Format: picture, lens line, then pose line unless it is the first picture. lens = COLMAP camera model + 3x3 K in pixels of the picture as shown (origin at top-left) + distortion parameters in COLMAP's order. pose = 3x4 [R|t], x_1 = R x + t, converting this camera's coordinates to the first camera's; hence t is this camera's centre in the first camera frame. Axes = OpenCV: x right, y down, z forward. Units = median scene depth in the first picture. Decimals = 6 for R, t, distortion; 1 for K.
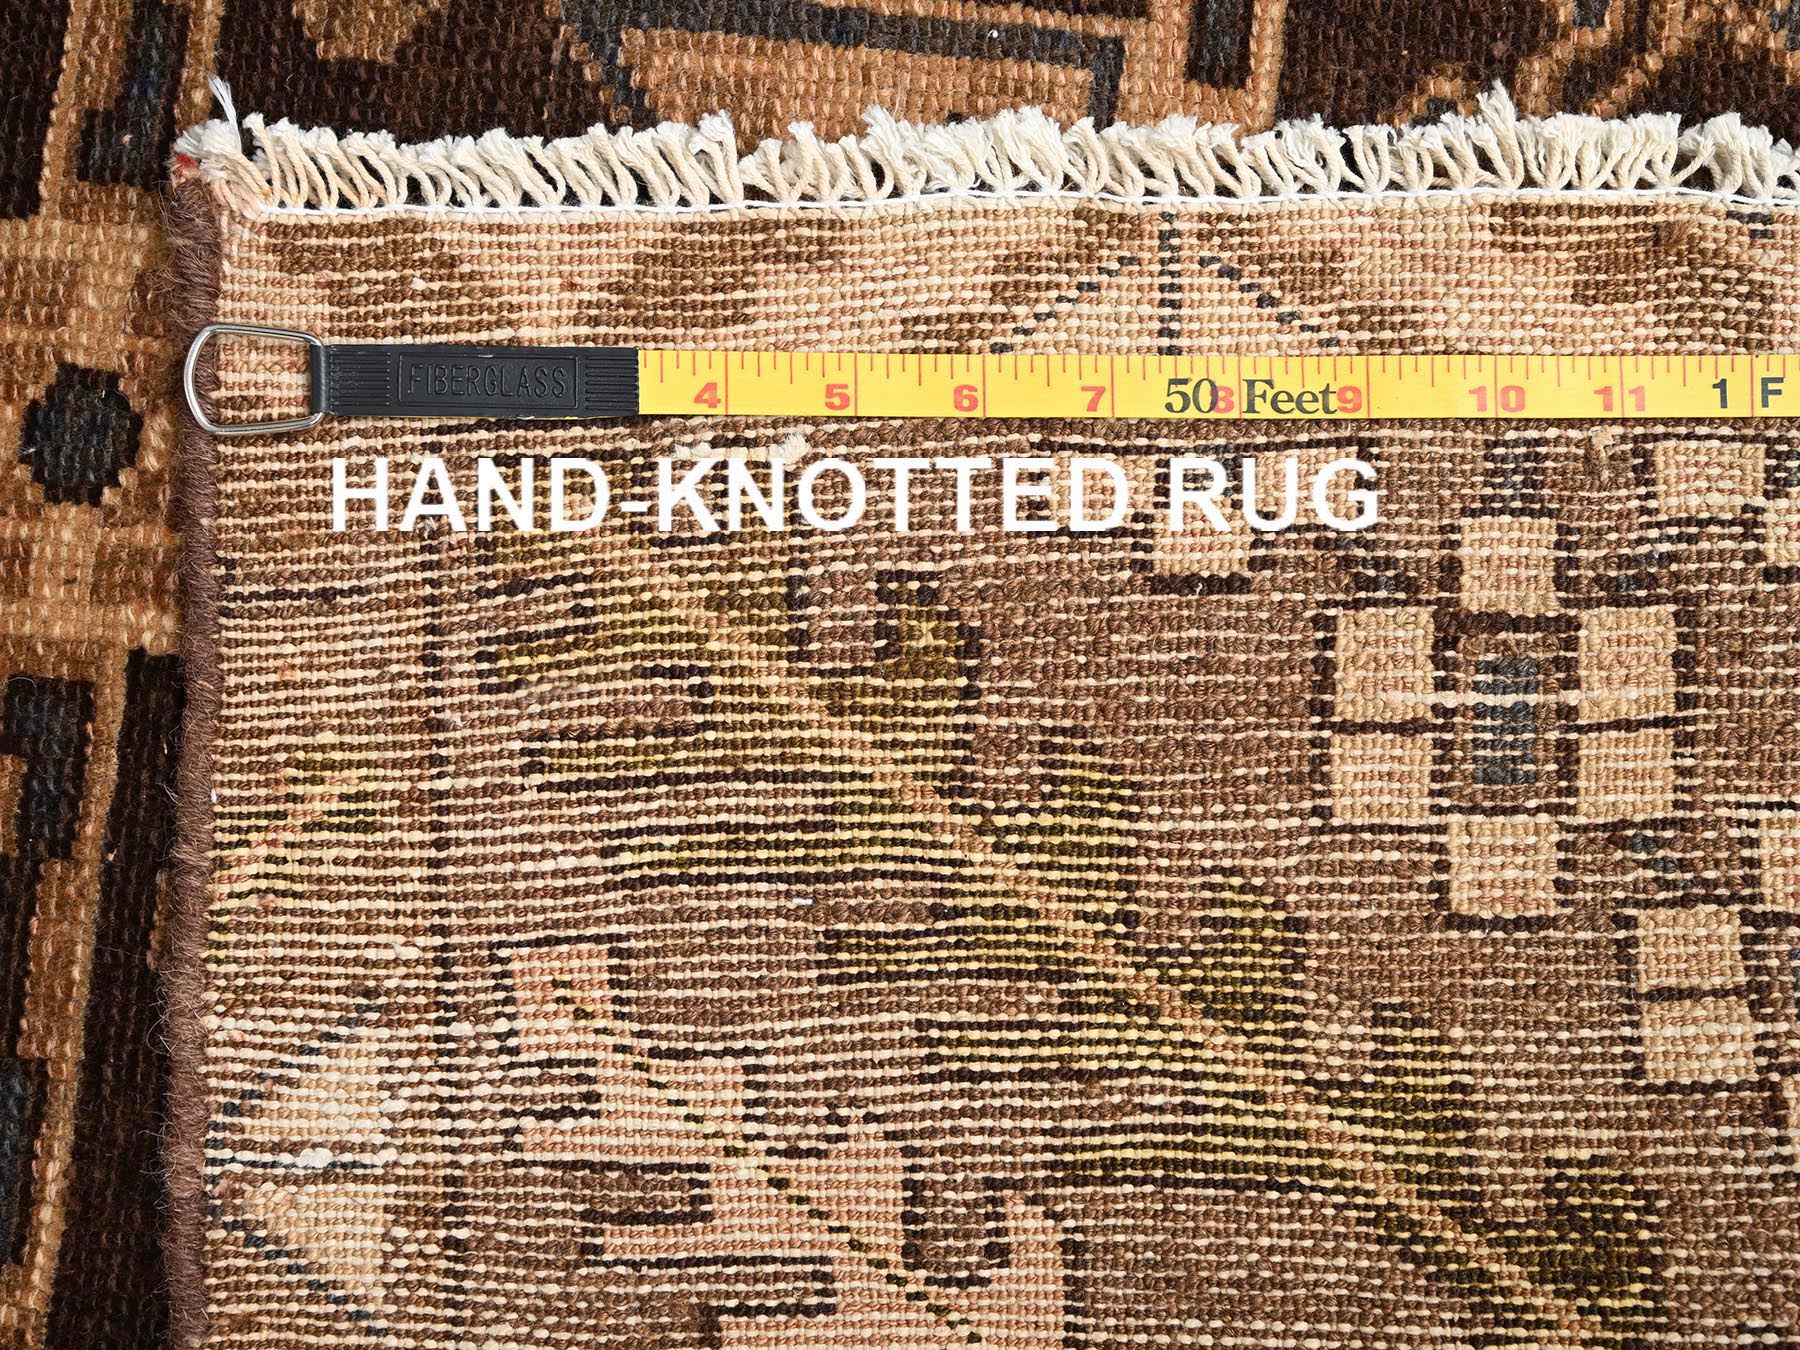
lens RADIAL K [[2246.1, 0, 900.0], [0, 2246.1, 675.0], [0, 0, 1]] dist [0.002988, 0.008015]
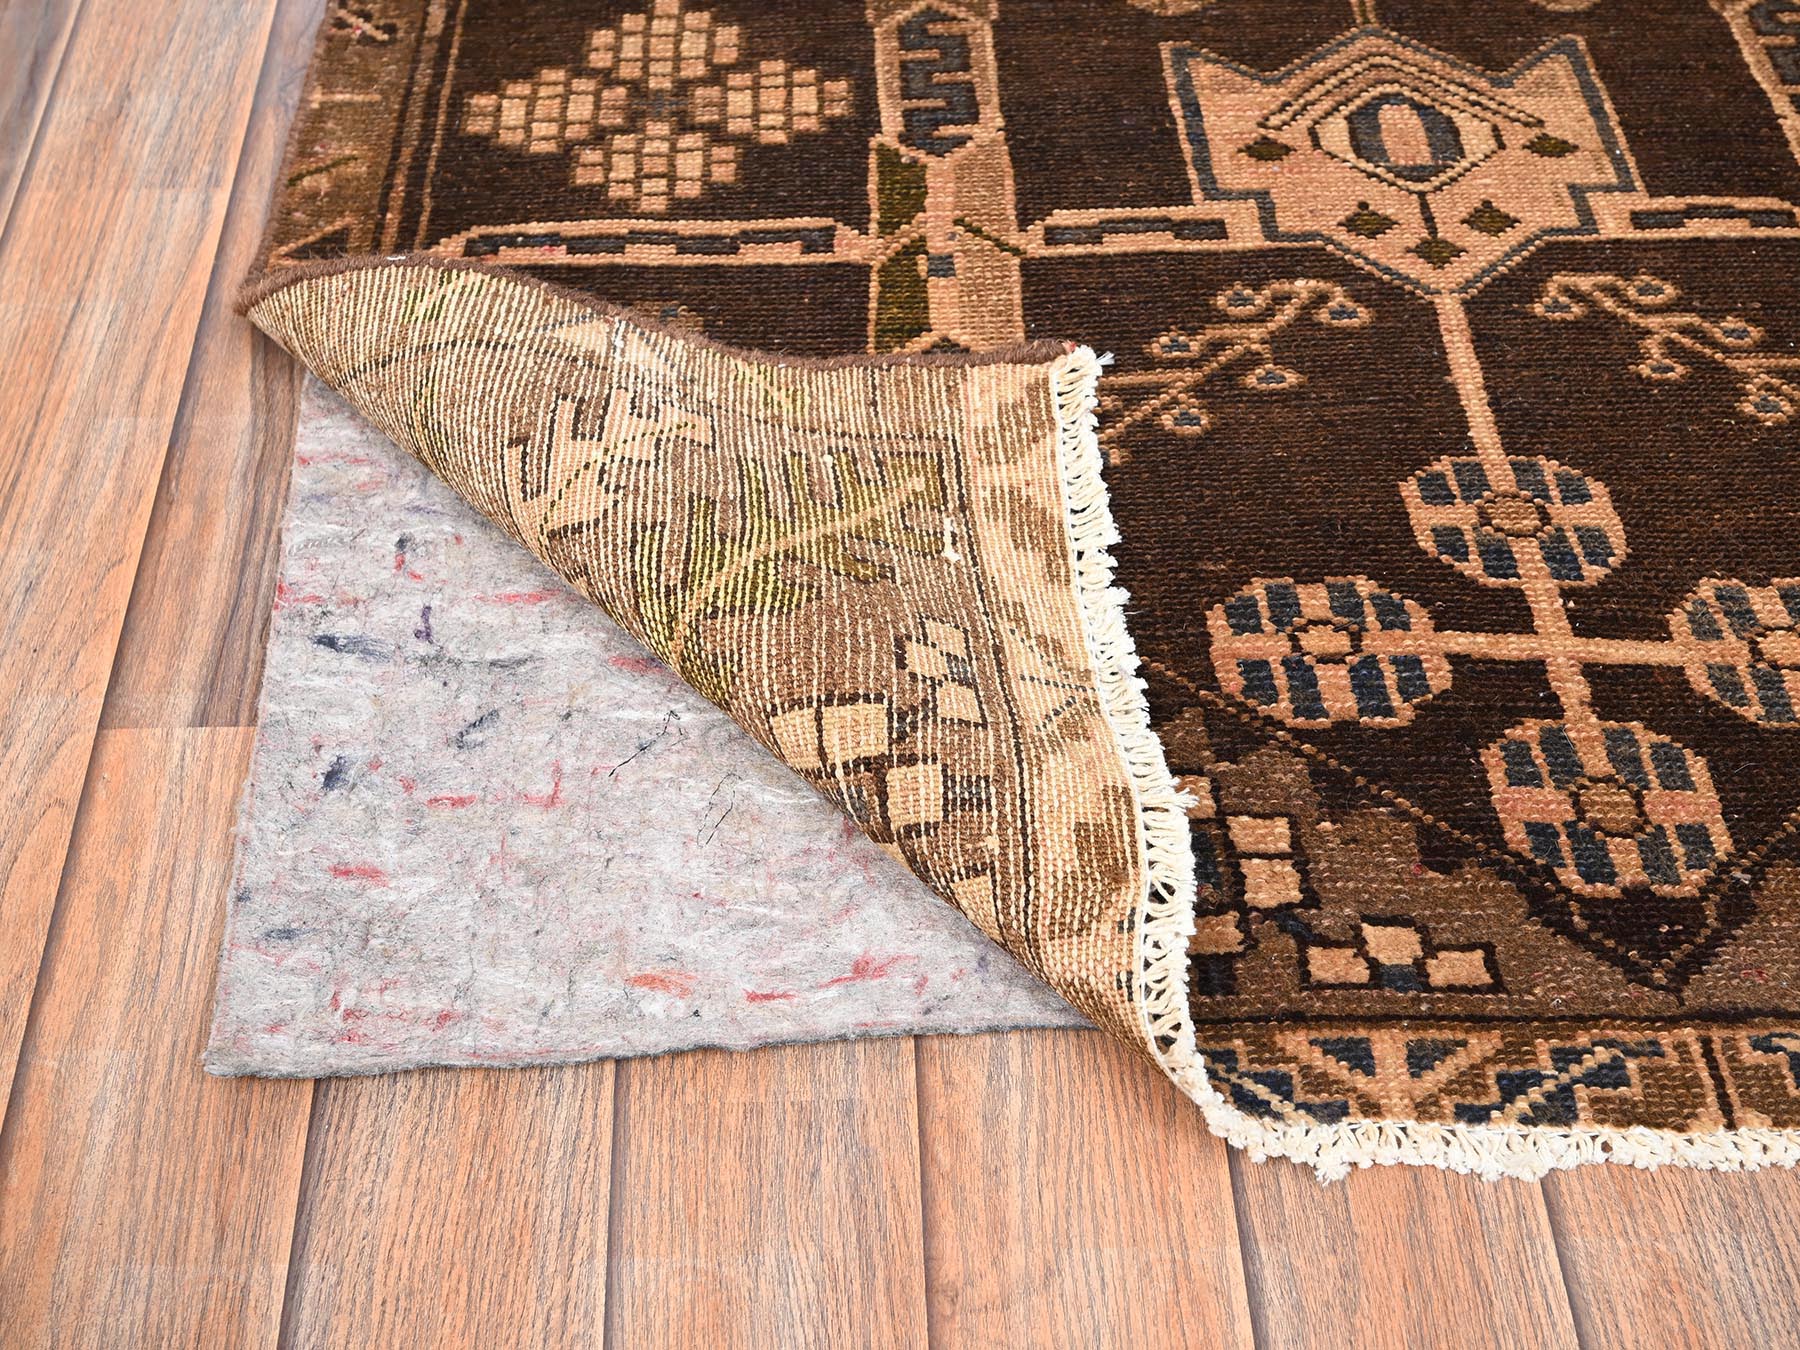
lens RADIAL K [[2246.1, 0, 900.0], [0, 2246.1, 675.0], [0, 0, 1]] dist [0.002988, 0.008015]
pose [[0.034329, 0.968418, 0.246956, -0.280533], [-0.996812, 0.050986, -0.061372, 0.073570], [-0.072025, -0.244062, 0.967081, -0.722570]]
